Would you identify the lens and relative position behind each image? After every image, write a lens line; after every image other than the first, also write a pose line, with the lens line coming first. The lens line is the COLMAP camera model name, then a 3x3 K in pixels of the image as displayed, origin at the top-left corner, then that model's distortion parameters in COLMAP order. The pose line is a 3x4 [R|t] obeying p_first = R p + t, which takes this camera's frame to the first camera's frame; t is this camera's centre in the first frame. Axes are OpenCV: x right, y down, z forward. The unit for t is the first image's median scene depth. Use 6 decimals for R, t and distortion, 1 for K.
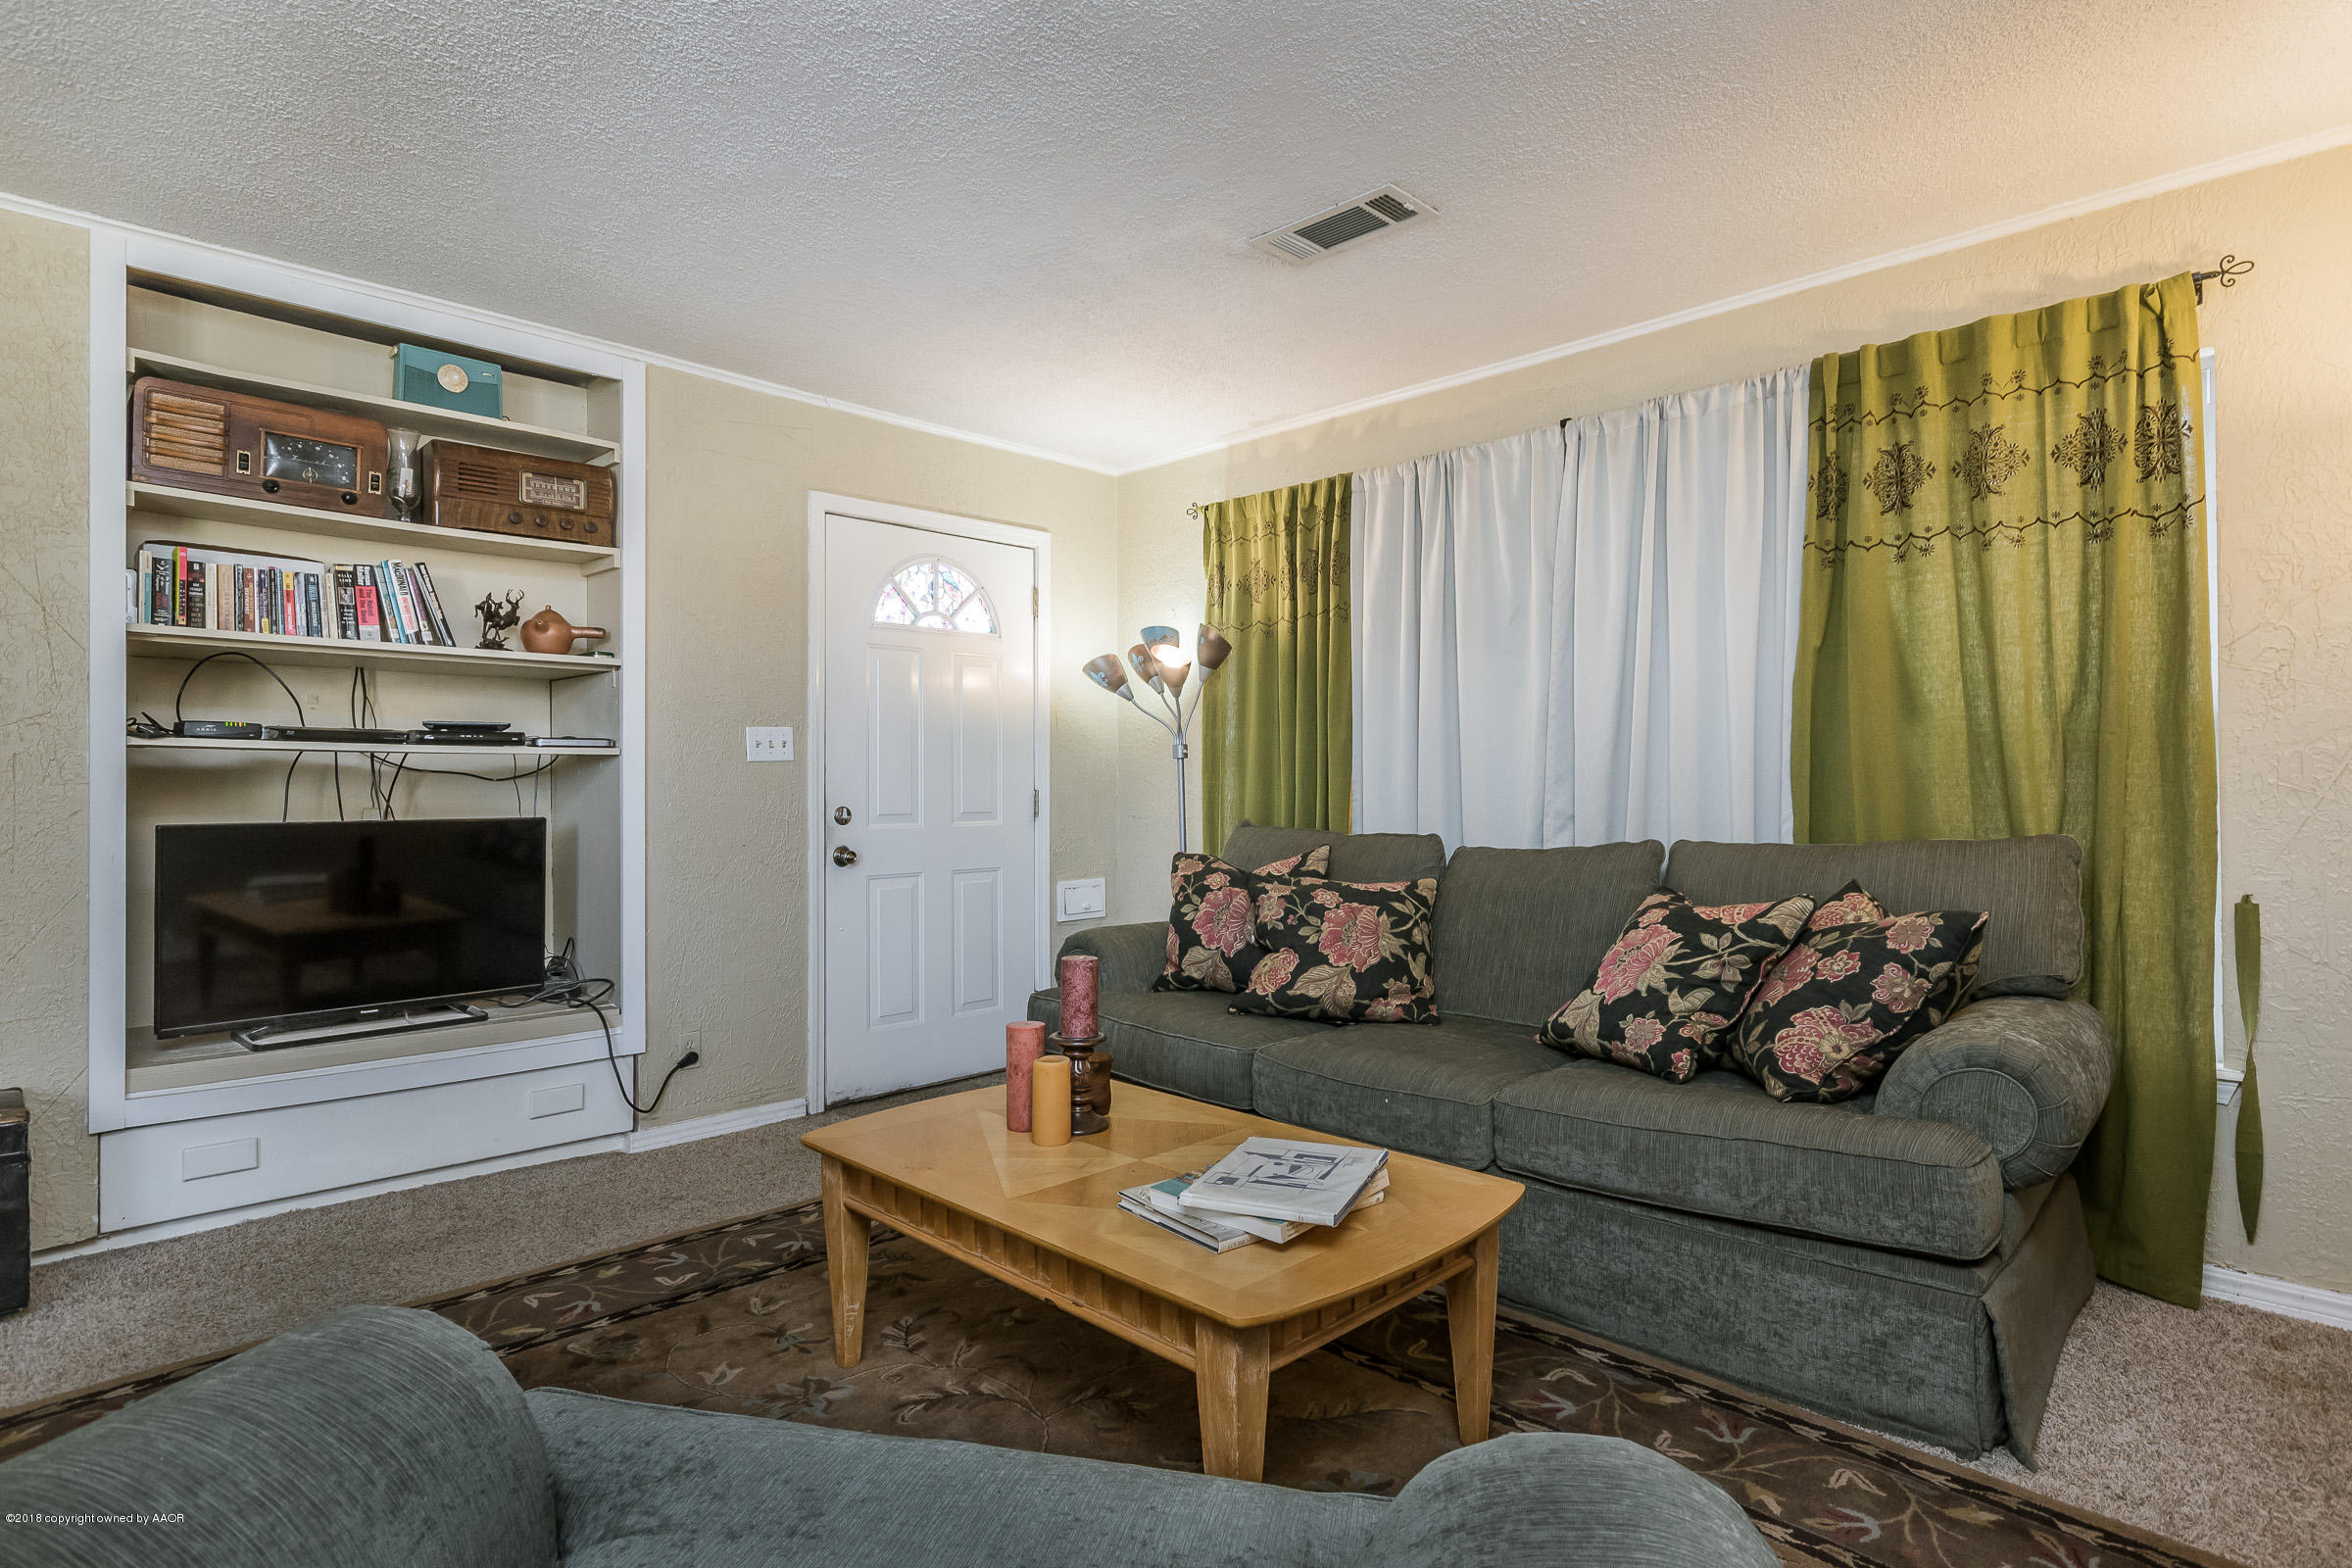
lens RADIAL K [[1196.6, 0, 1176.0], [0, 1196.6, 784.0], [0, 0, 1]] dist [0.000216, -0.000562]
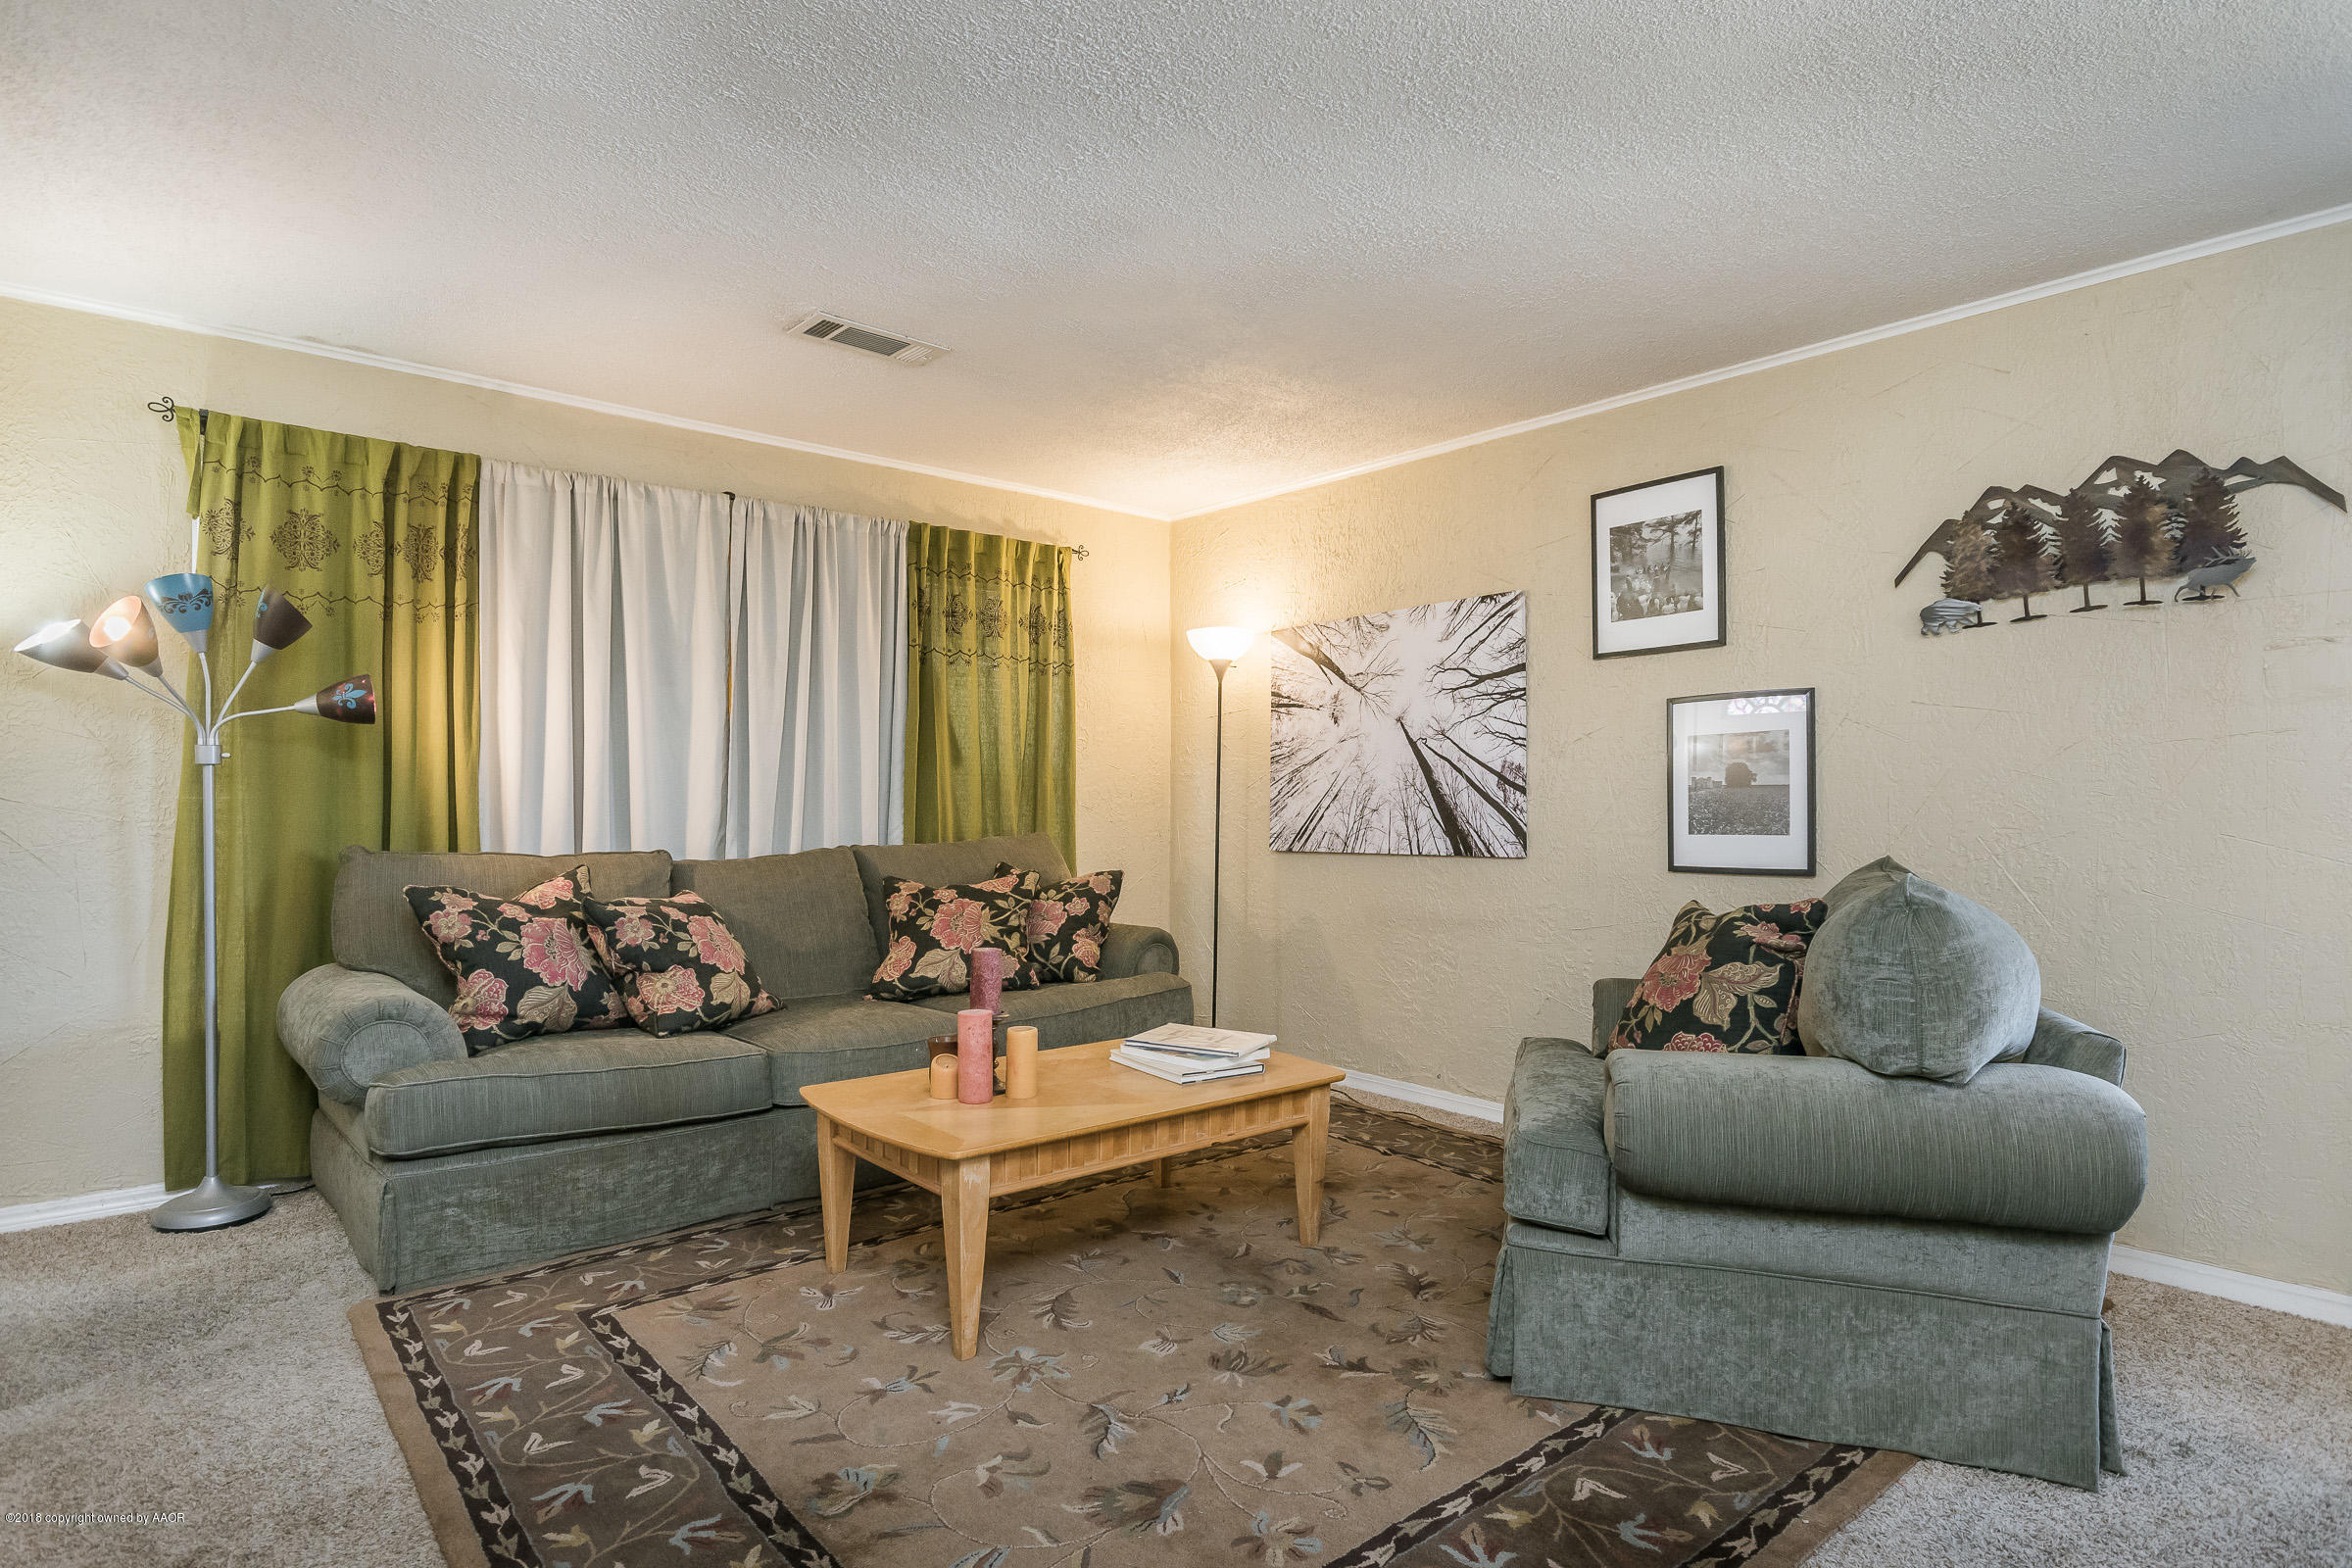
lens RADIAL K [[1213.6, 0, 1180.6], [0, 1213.6, 801.5], [0, 0, 1]] dist [0.000432, -0.000363]
pose [[0.098655, -0.000764, 0.995121, -1.059414], [-0.010608, 0.999942, 0.001819, -0.009849], [-0.995065, -0.010735, 0.098642, 0.564369]]
